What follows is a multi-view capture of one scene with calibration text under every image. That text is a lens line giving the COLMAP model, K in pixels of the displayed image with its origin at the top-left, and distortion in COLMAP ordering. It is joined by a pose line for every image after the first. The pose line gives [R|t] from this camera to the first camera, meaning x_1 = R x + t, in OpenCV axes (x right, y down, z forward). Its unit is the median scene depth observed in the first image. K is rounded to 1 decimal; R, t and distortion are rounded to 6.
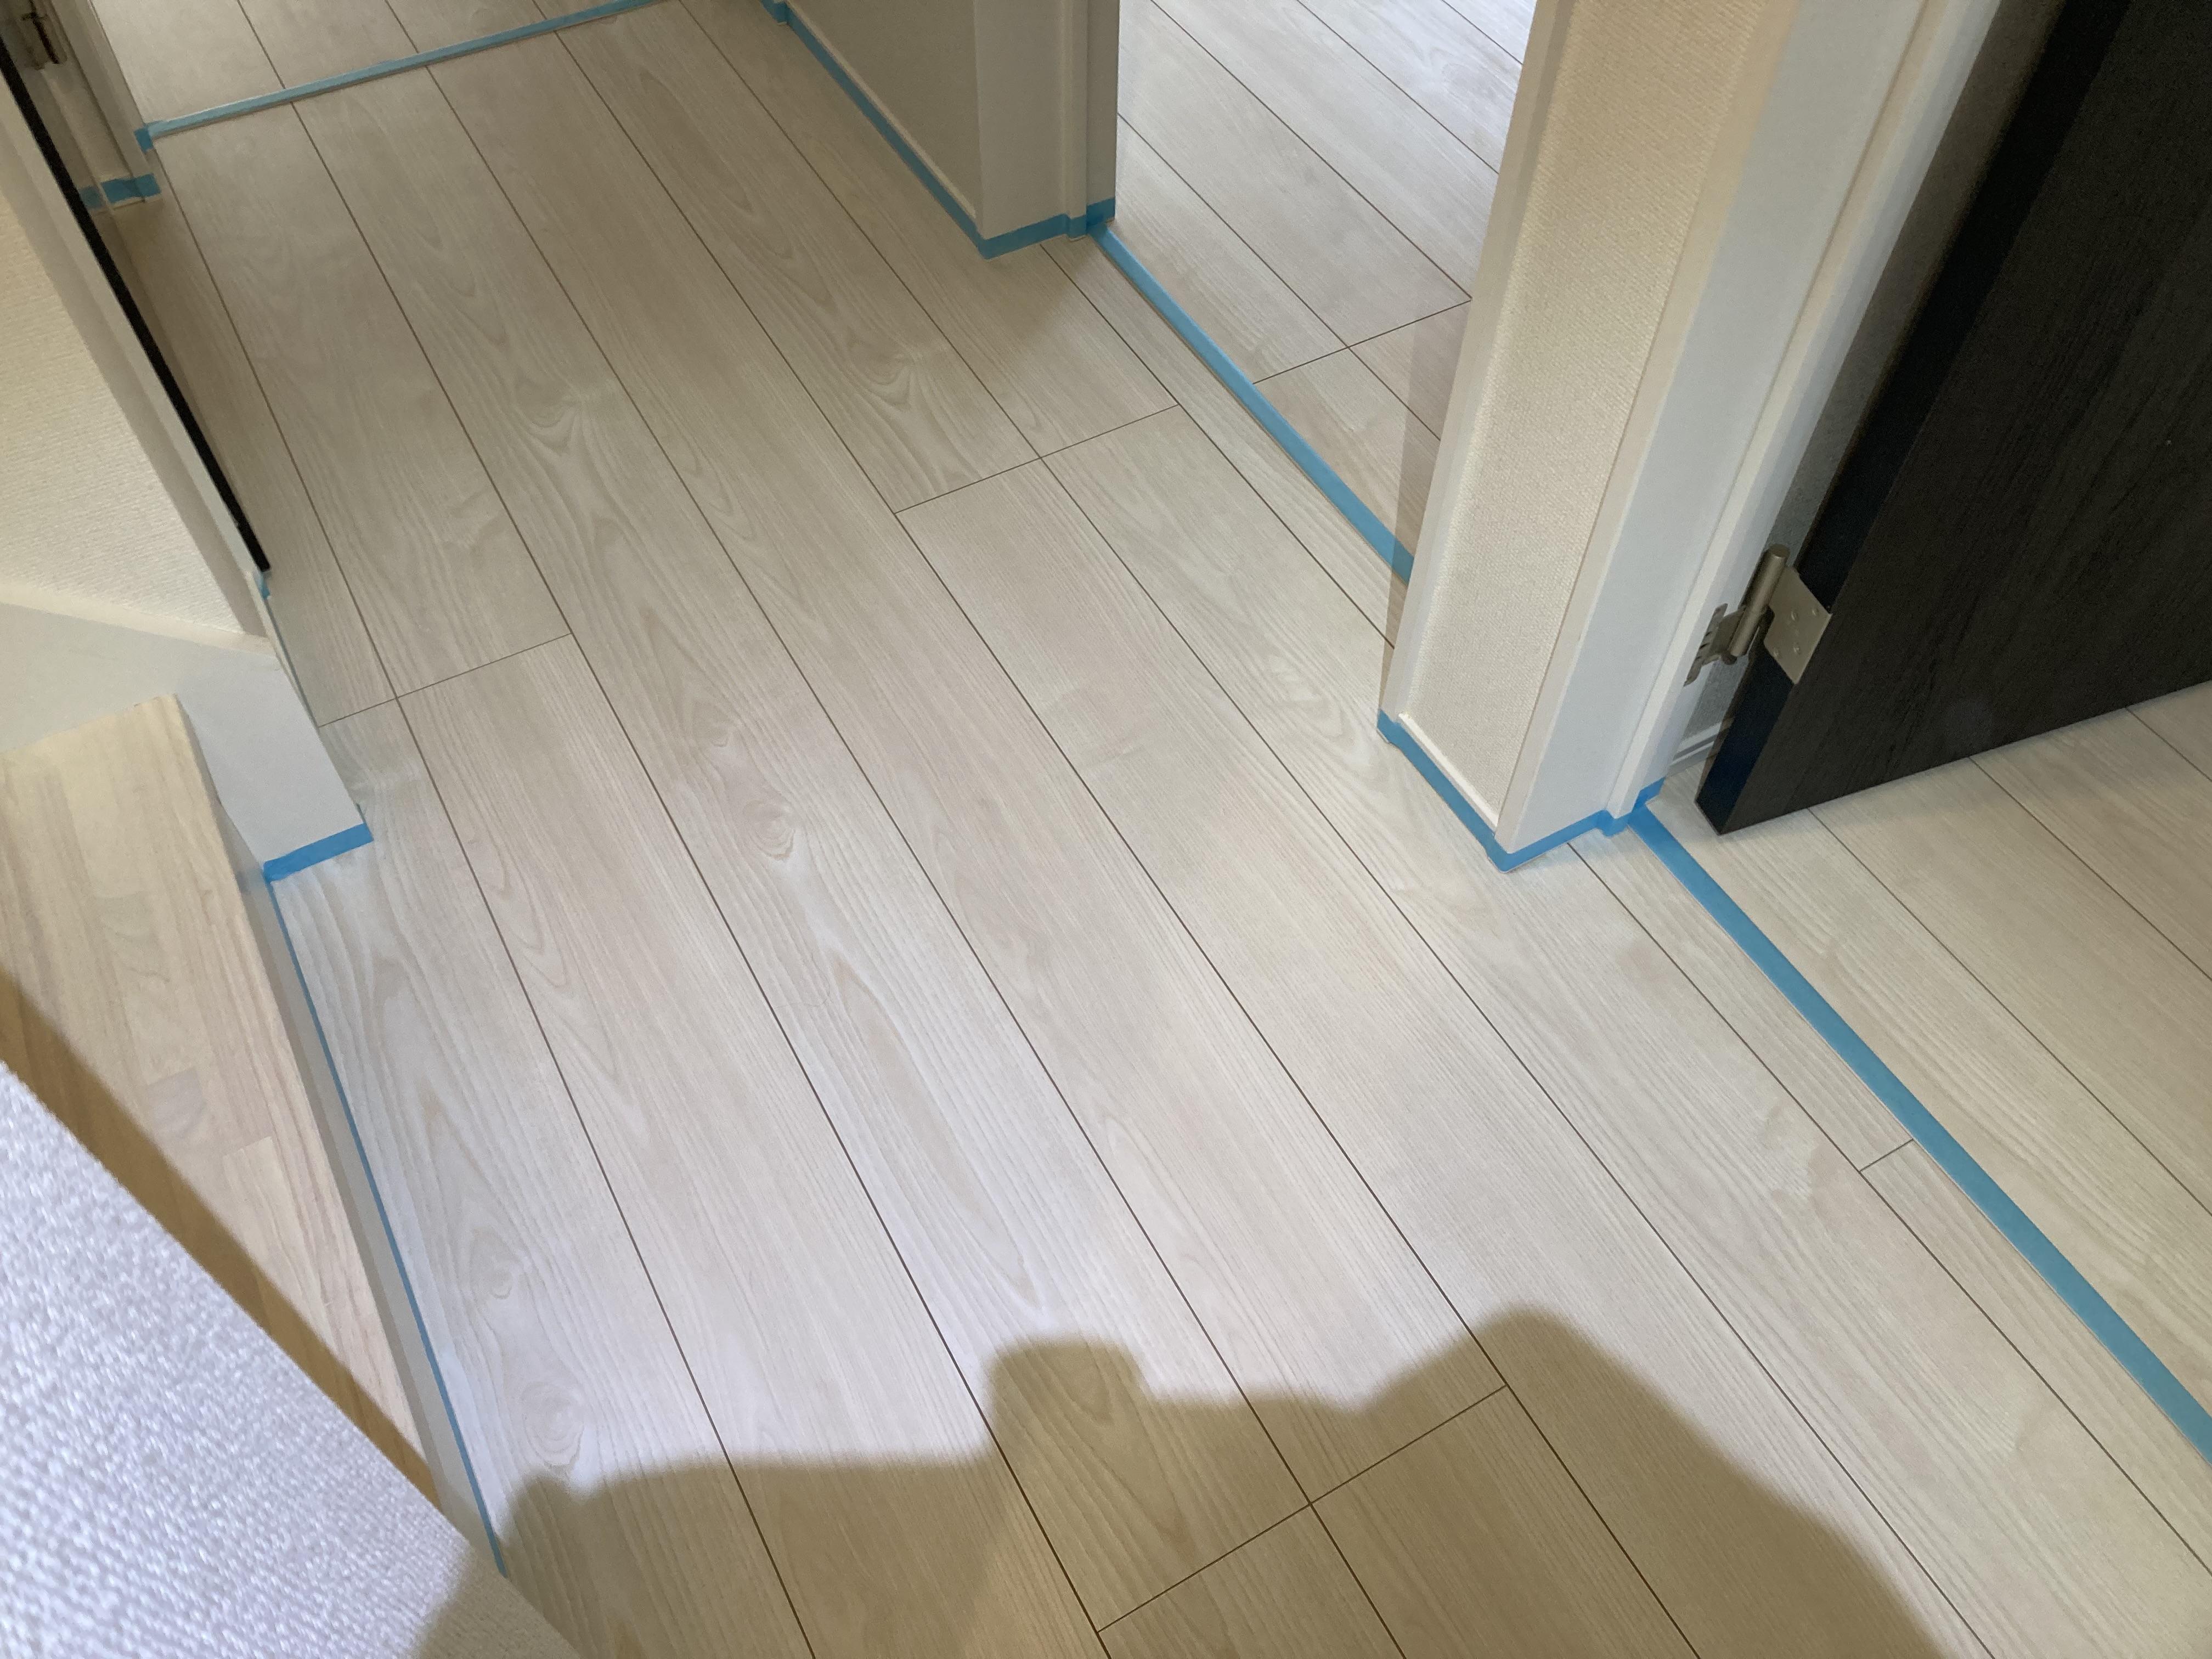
lens RADIAL K [[1711.5, 0, 1106.0], [0, 1711.5, 829.5], [0, 0, 1]] dist [0.019028, -0.005484]
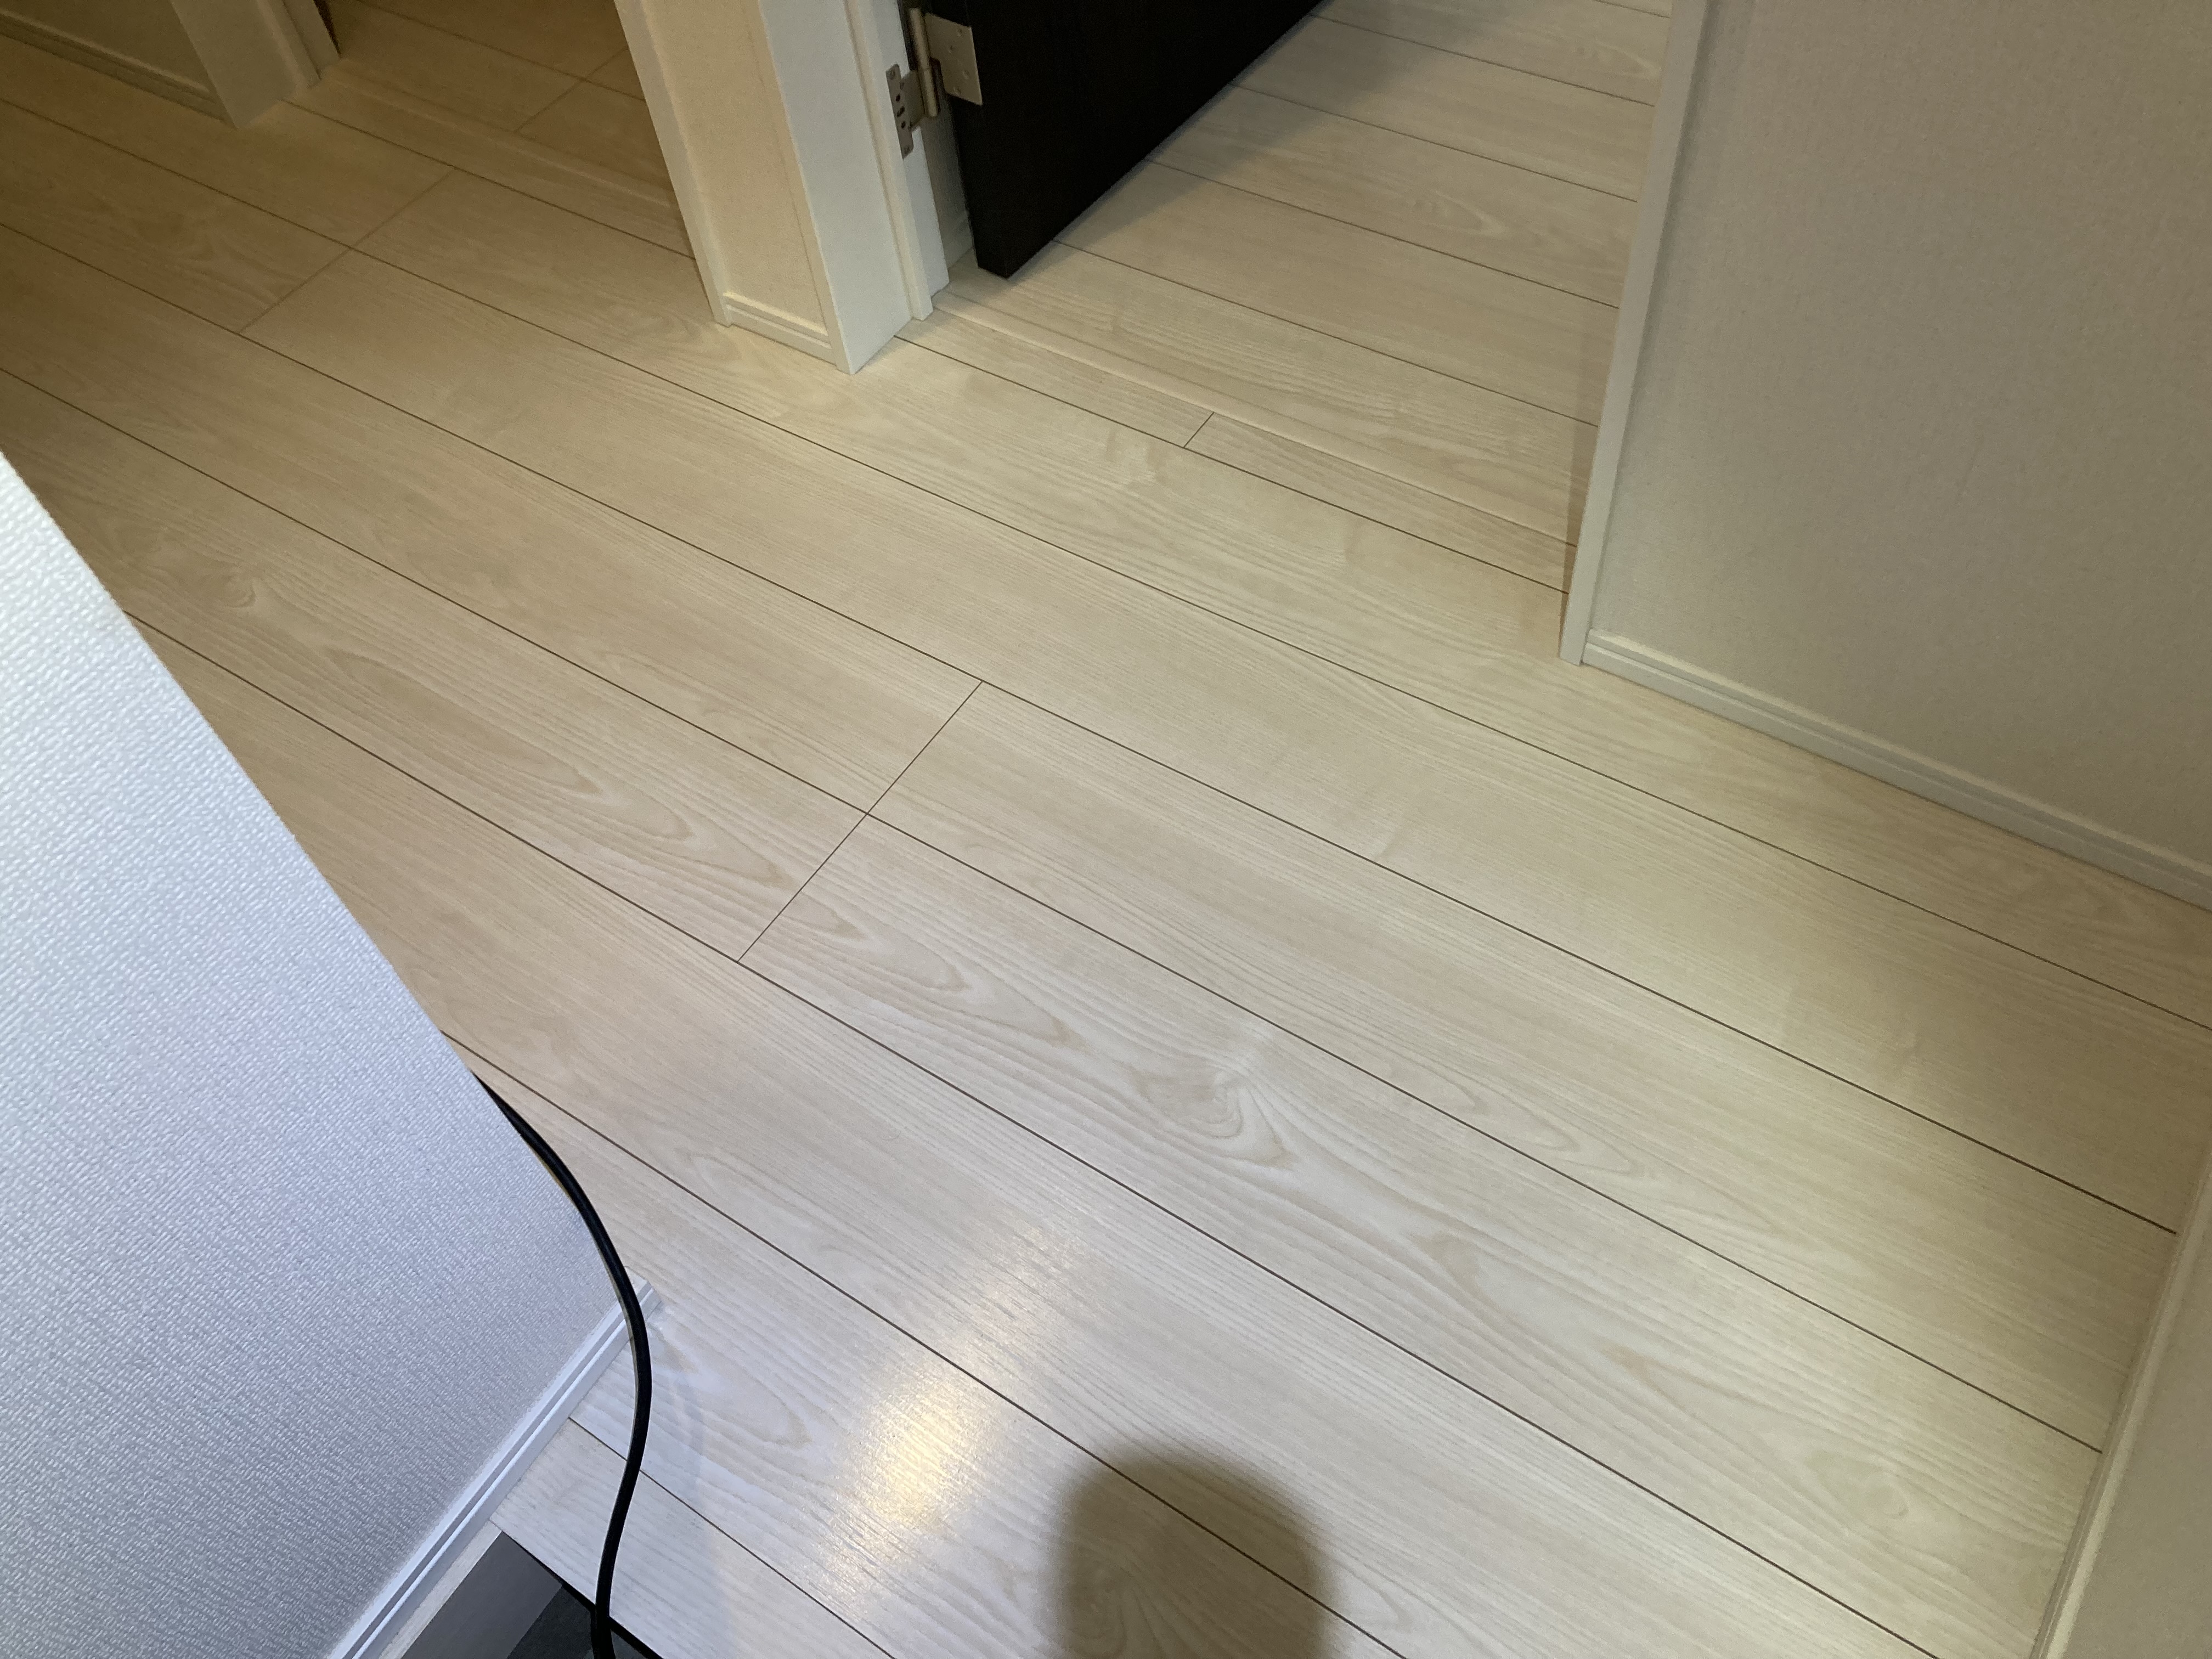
lens RADIAL K [[1711.5, 0, 1106.0], [0, 1711.5, 829.5], [0, 0, 1]] dist [0.019028, -0.005484]
pose [[0.886786, -0.419051, 0.194954, 0.025130], [0.422147, 0.906112, 0.027458, 0.372480], [-0.188157, 0.057950, 0.980428, -0.190958]]
